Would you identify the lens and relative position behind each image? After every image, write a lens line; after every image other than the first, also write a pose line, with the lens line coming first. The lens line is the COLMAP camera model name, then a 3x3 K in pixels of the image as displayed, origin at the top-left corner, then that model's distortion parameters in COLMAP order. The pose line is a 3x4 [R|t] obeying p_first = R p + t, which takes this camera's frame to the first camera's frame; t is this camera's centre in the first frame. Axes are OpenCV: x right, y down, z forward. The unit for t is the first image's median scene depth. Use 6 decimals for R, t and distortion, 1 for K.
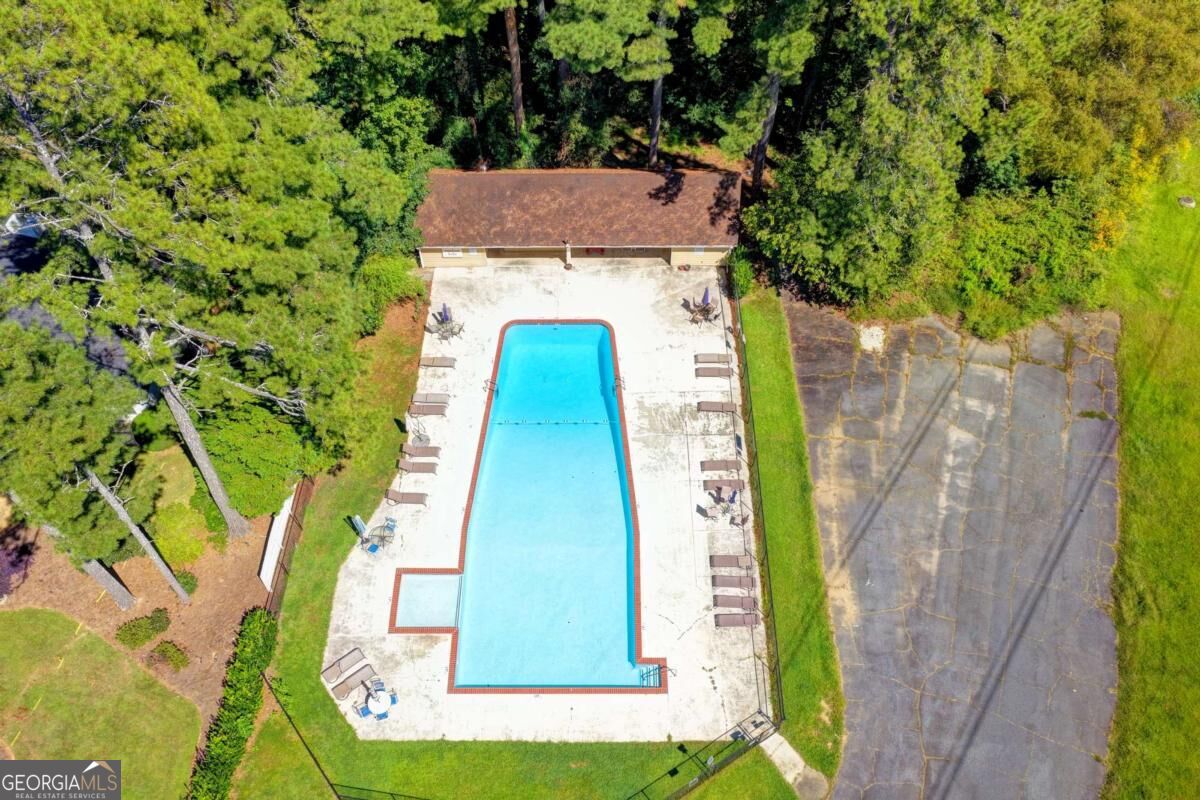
lens RADIAL K [[990.9, 0, 600.0], [0, 990.9, 400.0], [0, 0, 1]] dist [-0.012481, 0.036470]
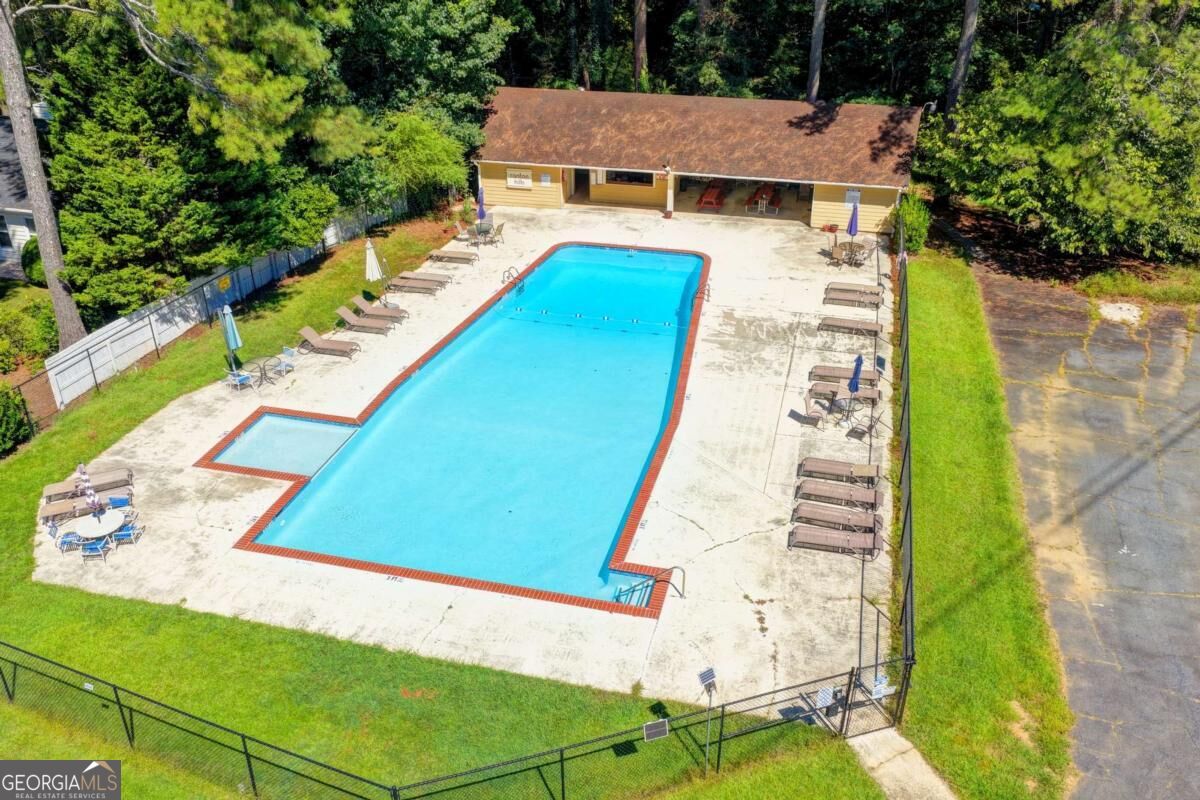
lens RADIAL K [[990.9, 0, 600.0], [0, 990.9, 400.0], [0, 0, 1]] dist [-0.012481, 0.036470]
pose [[0.968231, 0.115685, -0.221686, 0.115238], [-0.198344, 0.895180, -0.399140, 0.342375], [0.152275, 0.430430, 0.889687, 0.472150]]
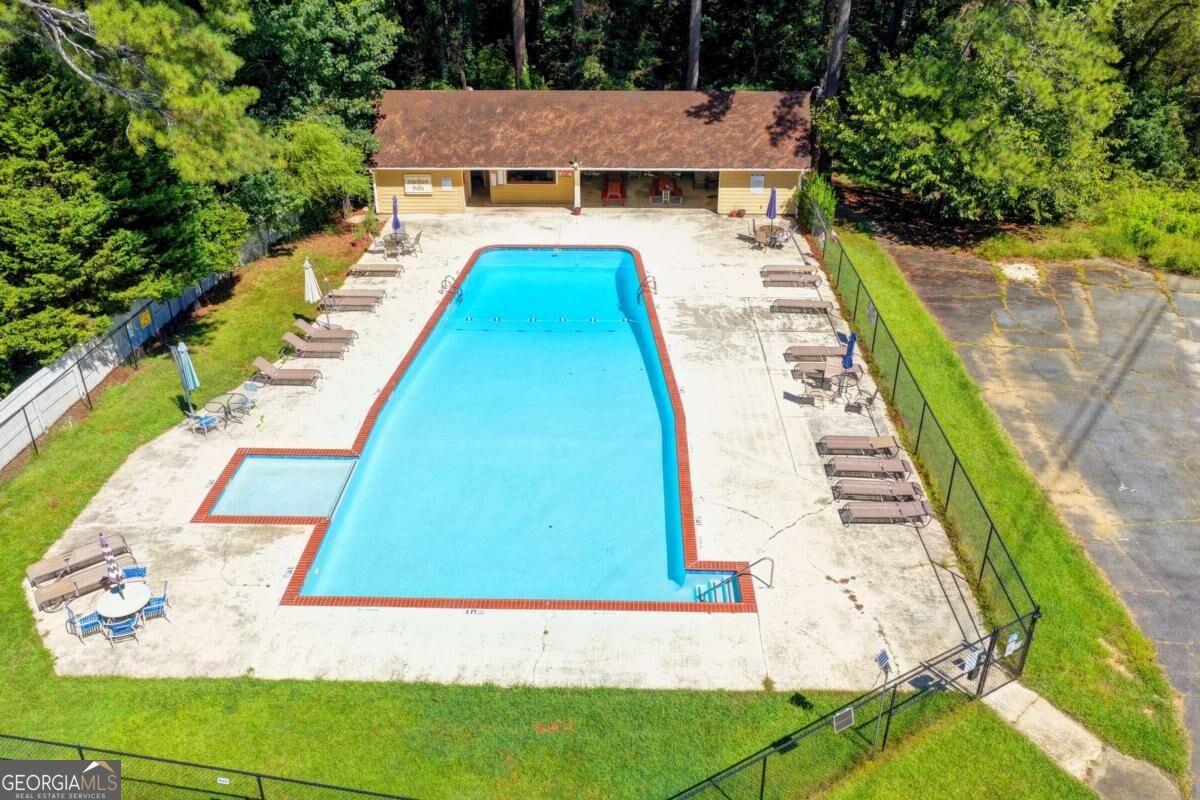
lens RADIAL K [[990.9, 0, 600.0], [0, 990.9, 400.0], [0, 0, 1]] dist [-0.012481, 0.036470]
pose [[0.999647, 0.010851, -0.024255, 0.005151], [-0.020003, 0.908181, -0.418099, 0.347683], [0.017491, 0.418437, 0.908077, 0.470381]]
